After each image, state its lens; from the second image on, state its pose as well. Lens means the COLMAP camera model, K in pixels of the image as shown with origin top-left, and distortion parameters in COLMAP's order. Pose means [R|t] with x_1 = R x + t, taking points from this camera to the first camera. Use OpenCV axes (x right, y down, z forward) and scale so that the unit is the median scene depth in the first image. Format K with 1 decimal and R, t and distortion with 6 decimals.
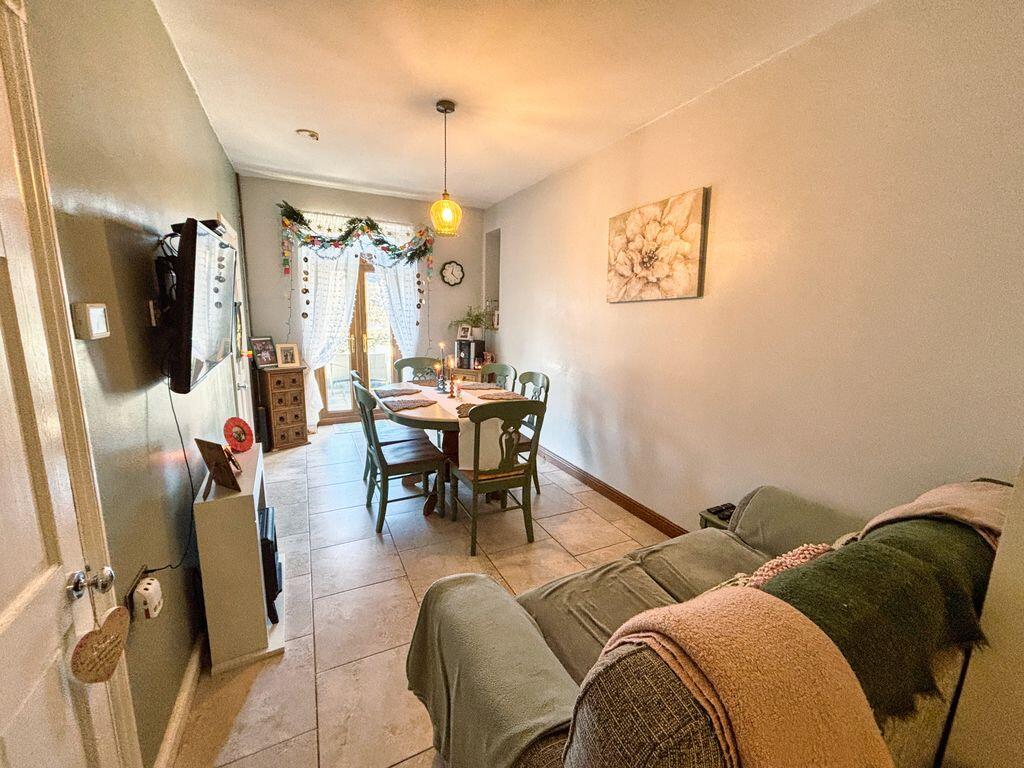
lens RADIAL K [[417.2, 0, 510.3], [0, 417.2, 383.9], [0, 0, 1]] dist [-0.000276, -0.000019]
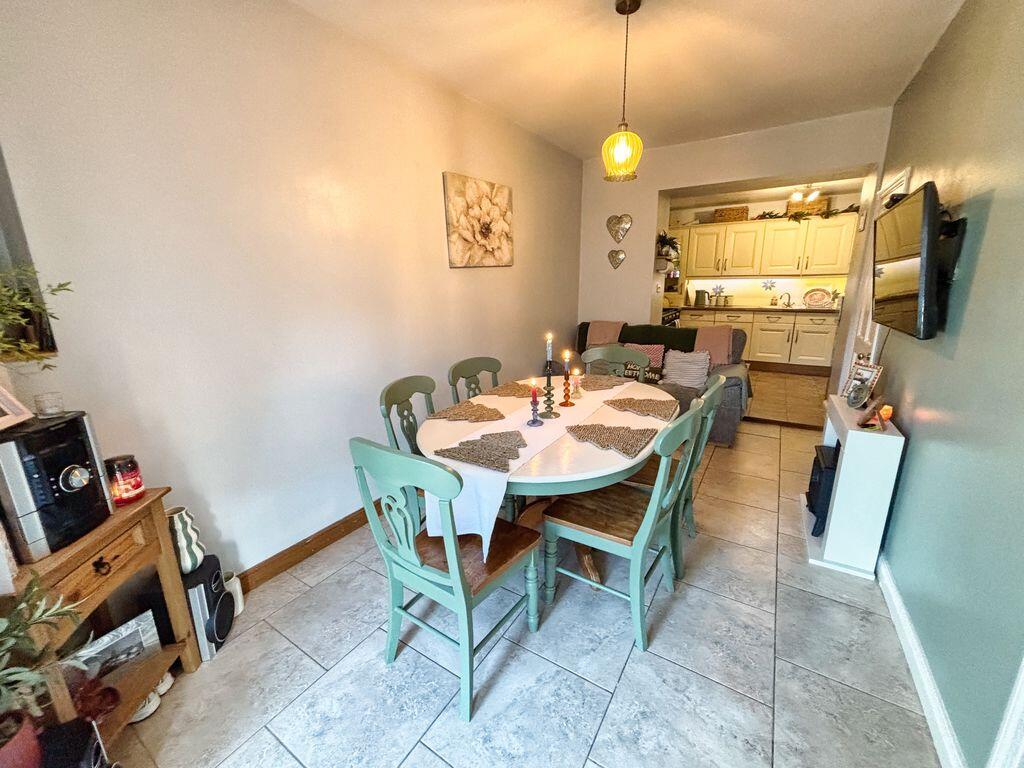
lens RADIAL K [[417.2, 0, 511.8], [0, 417.2, 385.9], [0, 0, 1]] dist [-0.000276, -0.000019]
pose [[-0.502039, -0.217192, 0.837129, -0.748001], [0.160632, 0.927693, 0.337022, -0.270383], [-0.849796, 0.303668, -0.430850, 1.534357]]
